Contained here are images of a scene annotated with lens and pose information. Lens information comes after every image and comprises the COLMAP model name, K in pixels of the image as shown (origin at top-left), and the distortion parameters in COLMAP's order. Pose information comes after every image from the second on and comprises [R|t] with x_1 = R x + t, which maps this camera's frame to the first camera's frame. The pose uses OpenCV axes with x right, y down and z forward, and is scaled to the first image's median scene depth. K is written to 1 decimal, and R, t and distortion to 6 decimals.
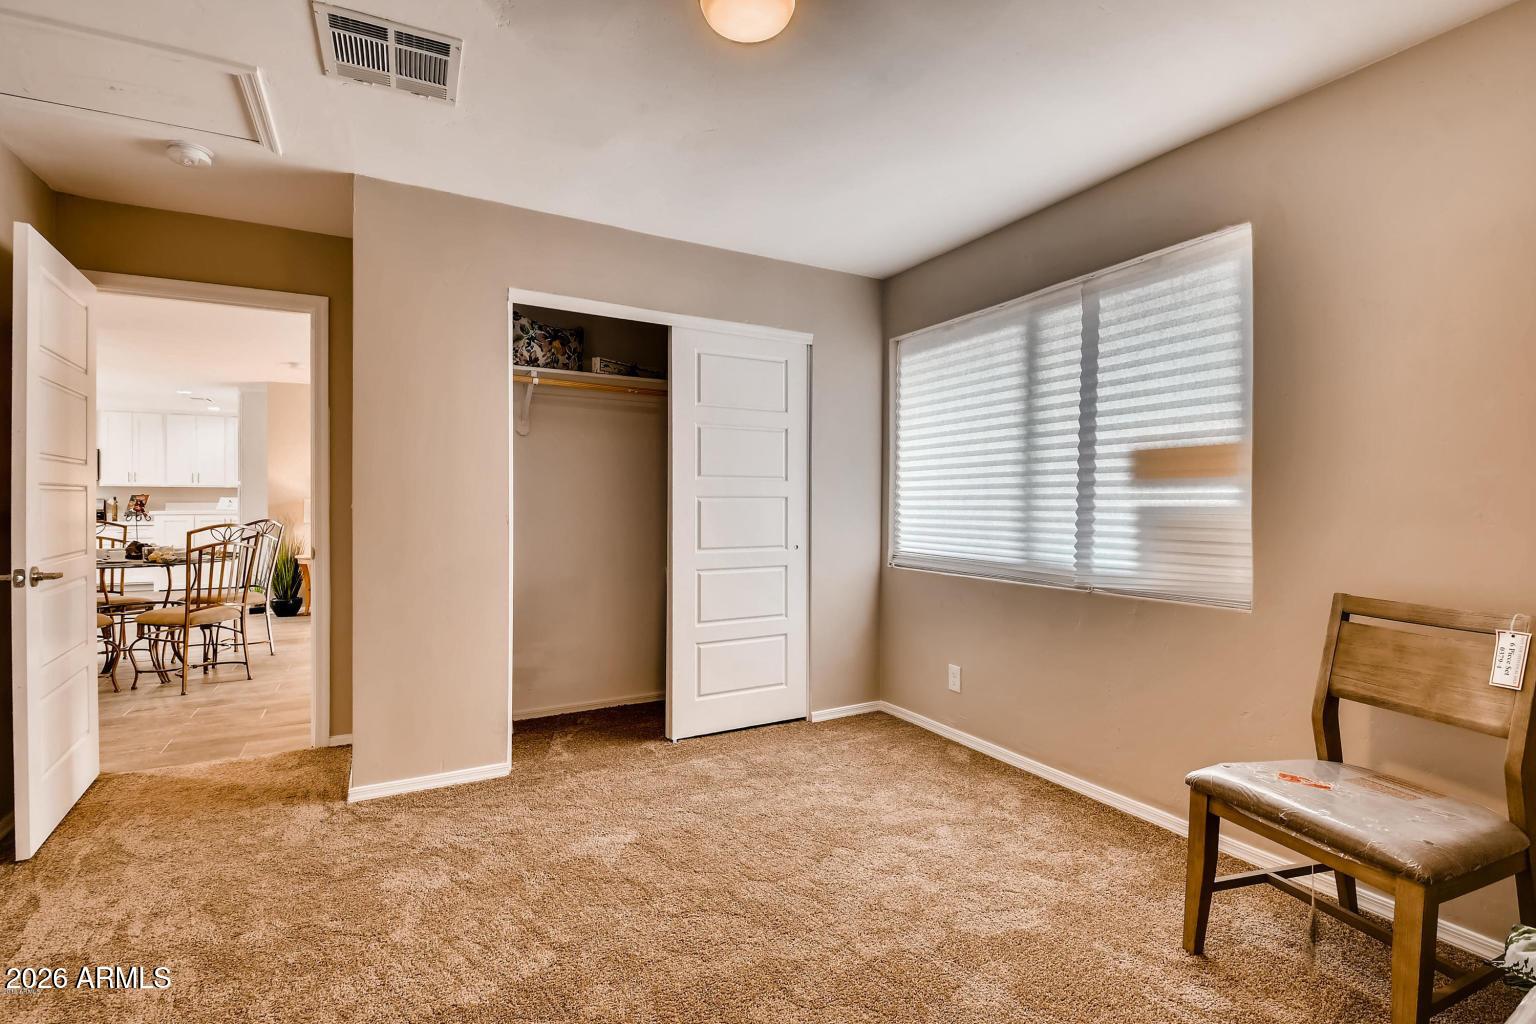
lens RADIAL K [[684.6, 0, 768.0], [0, 684.6, 512.0], [0, 0, 1]] dist [0.000403, -0.011987]
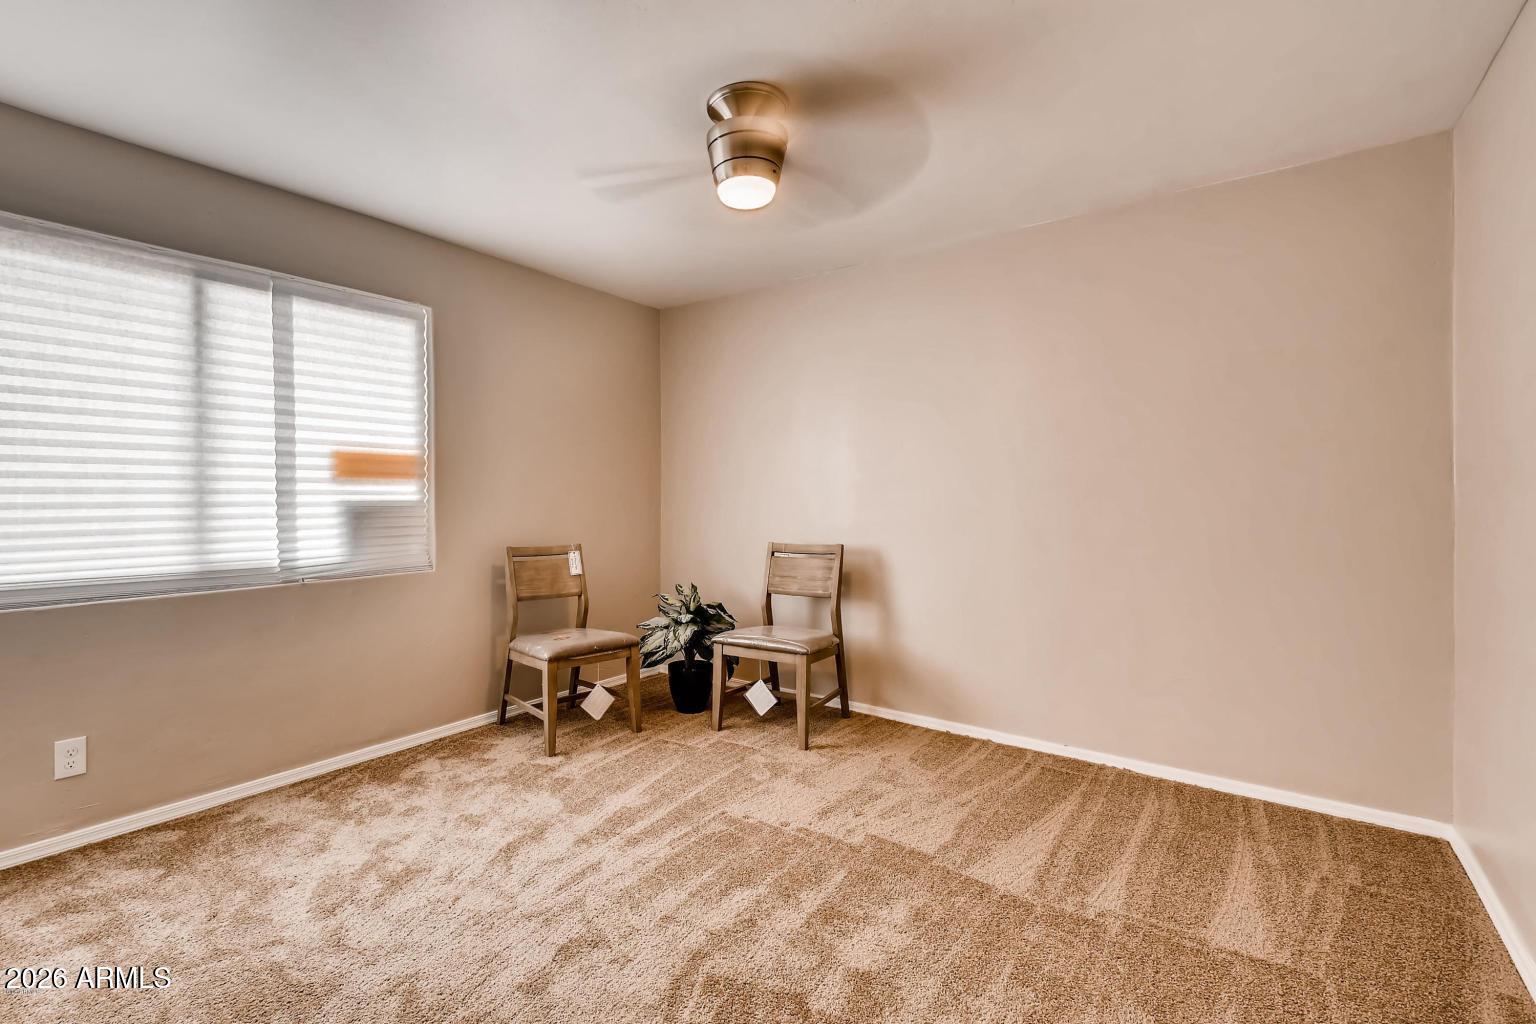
lens RADIAL K [[684.6, 0, 768.0], [0, 684.6, 512.0], [0, 0, 1]] dist [0.000403, -0.011987]
pose [[-0.447484, -0.011466, 0.894218, -0.791958], [0.020596, 0.999520, 0.023123, -0.001187], [-0.894055, 0.028765, -0.447033, 0.847405]]
